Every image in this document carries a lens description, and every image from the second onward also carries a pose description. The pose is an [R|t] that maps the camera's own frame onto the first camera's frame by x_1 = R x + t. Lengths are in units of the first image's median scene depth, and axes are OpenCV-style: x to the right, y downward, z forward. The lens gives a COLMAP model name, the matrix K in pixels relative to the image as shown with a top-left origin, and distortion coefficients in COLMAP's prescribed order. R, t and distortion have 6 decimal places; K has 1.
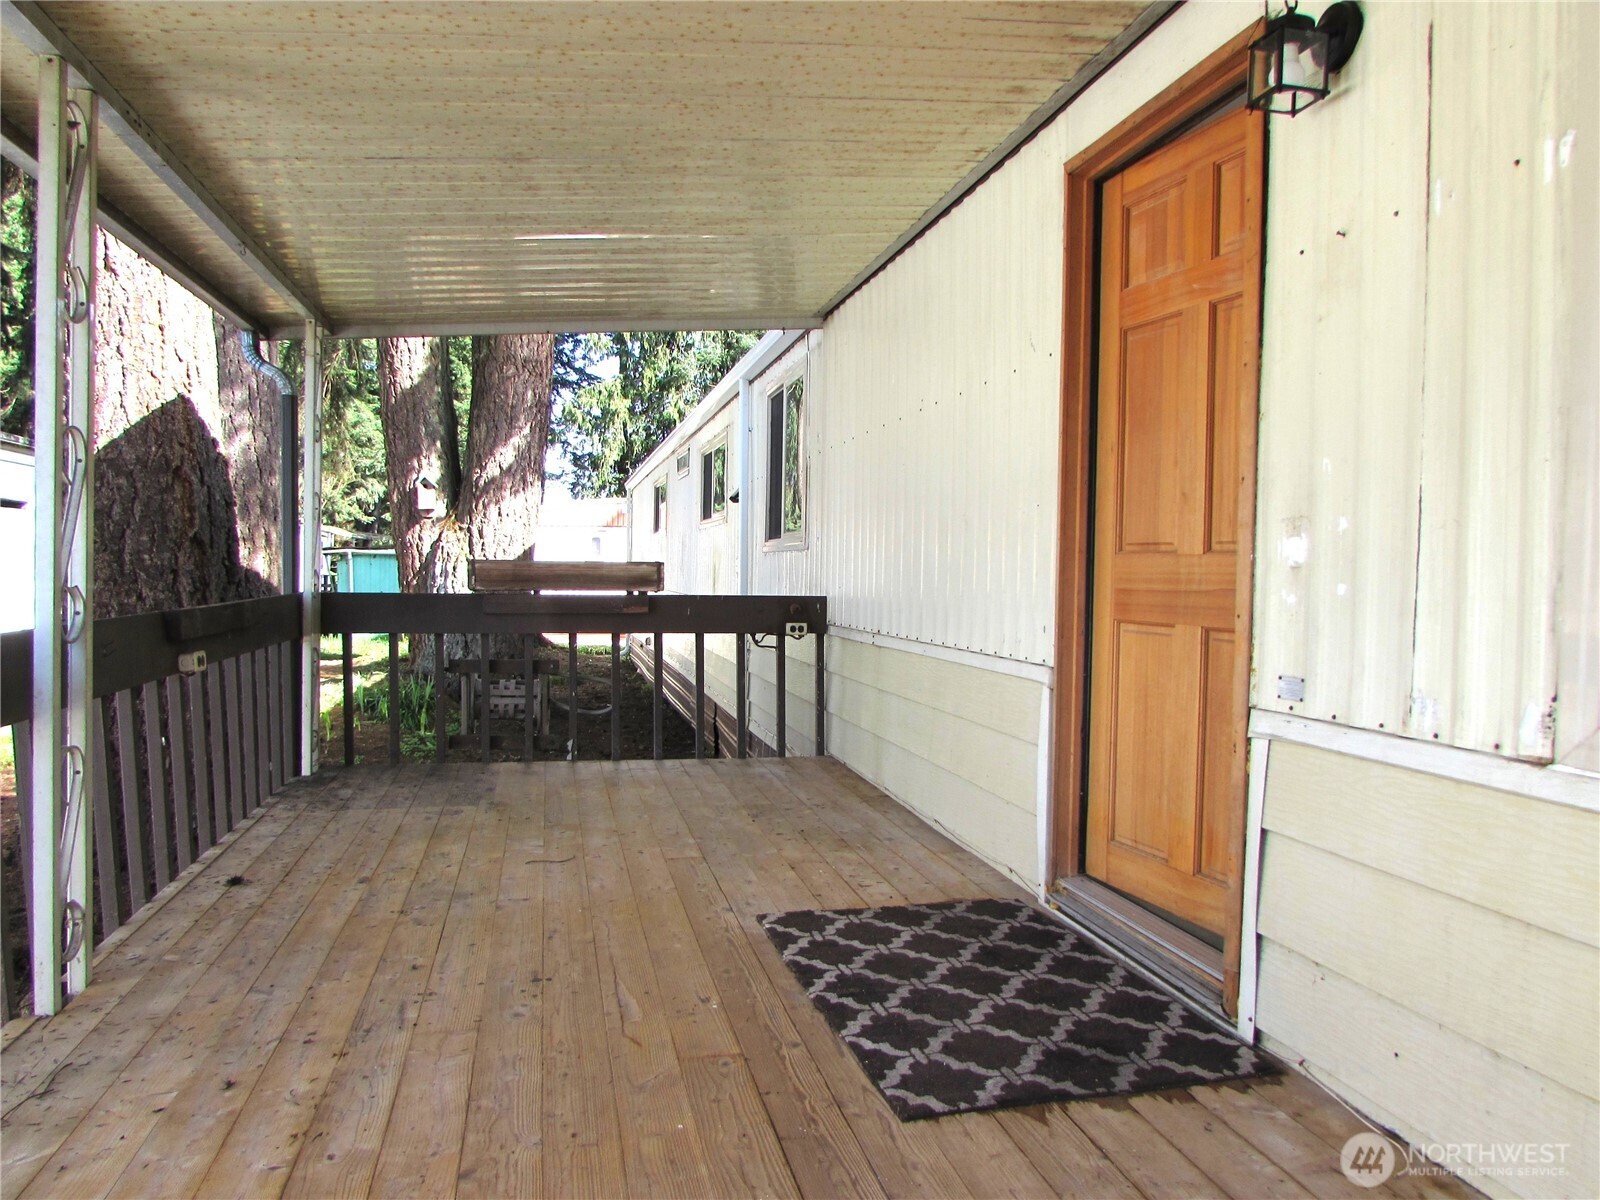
lens RADIAL K [[1126.1, 0, 801.3], [0, 1126.1, 605.9], [0, 0, 1]] dist [-0.011606, -0.001898]
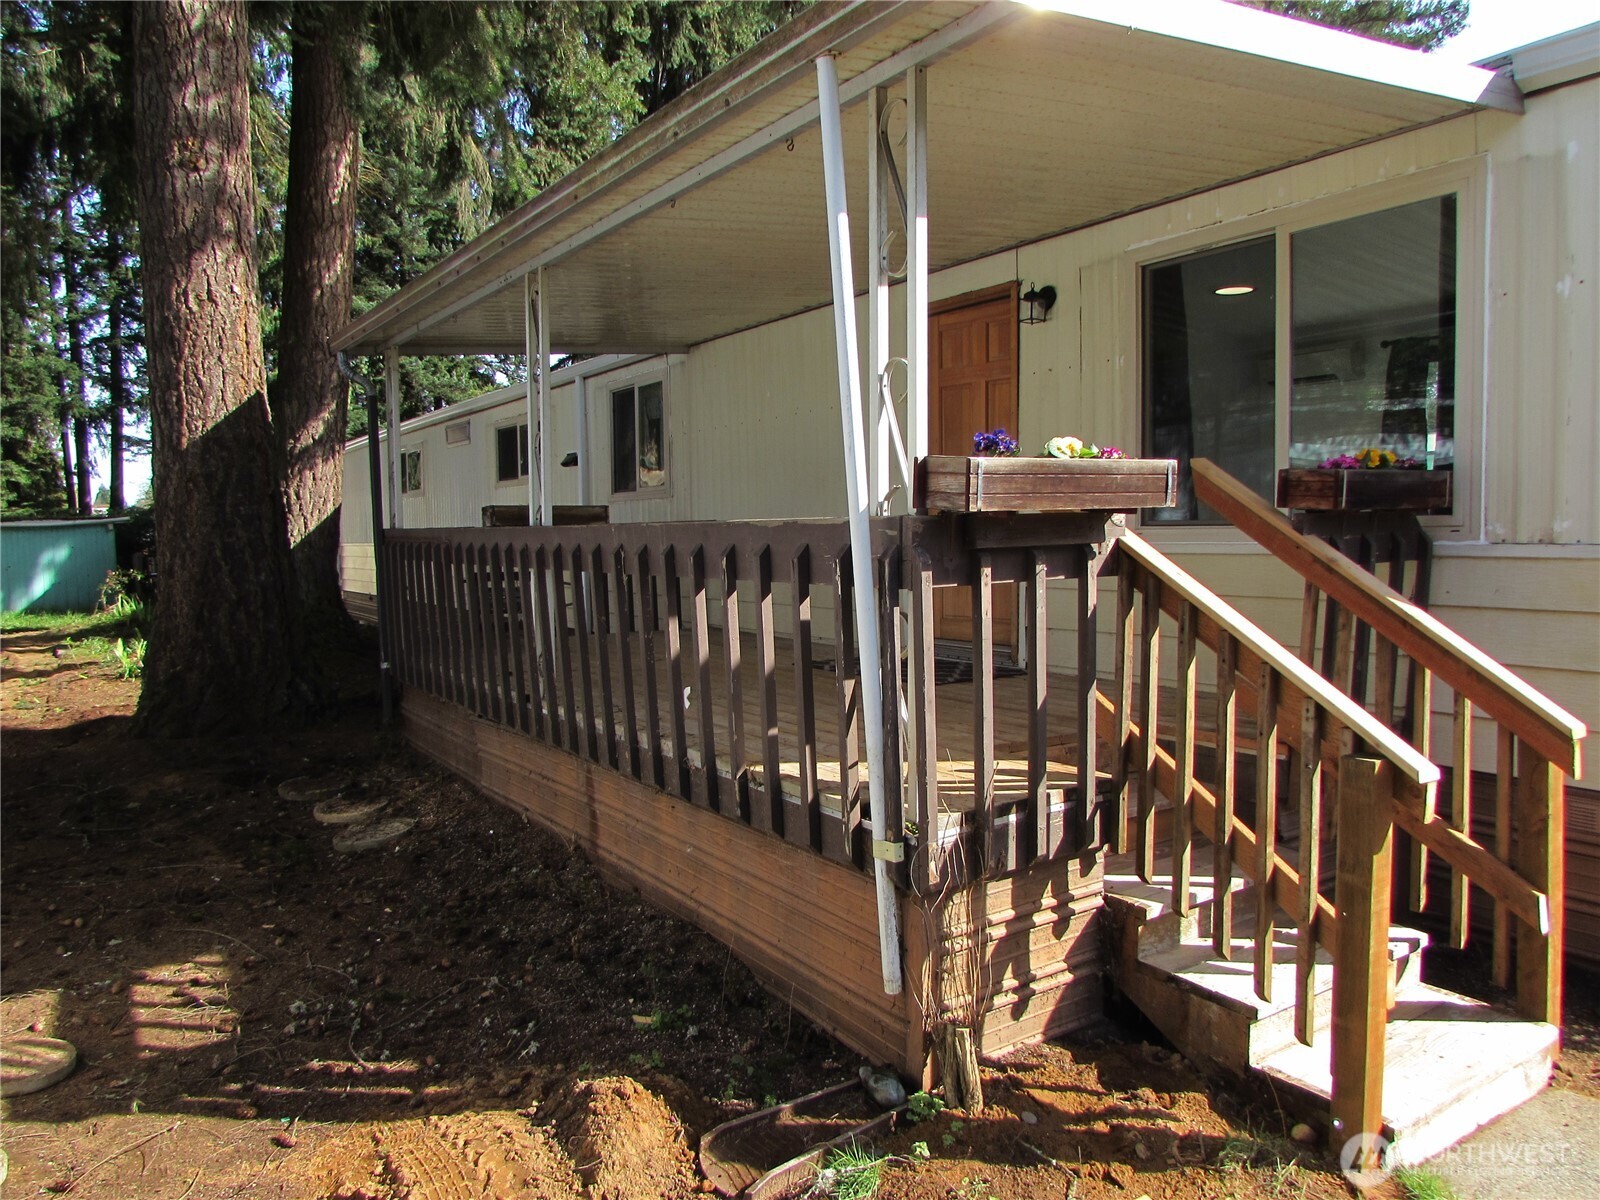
lens RADIAL K [[1126.1, 0, 797.8], [0, 1126.1, 603.3], [0, 0, 1]] dist [-0.011606, -0.001898]
pose [[0.928000, -0.050247, 0.369176, -0.239603], [0.039015, 0.998522, 0.037832, 0.024809], [-0.370531, -0.020705, 0.928589, -0.284479]]
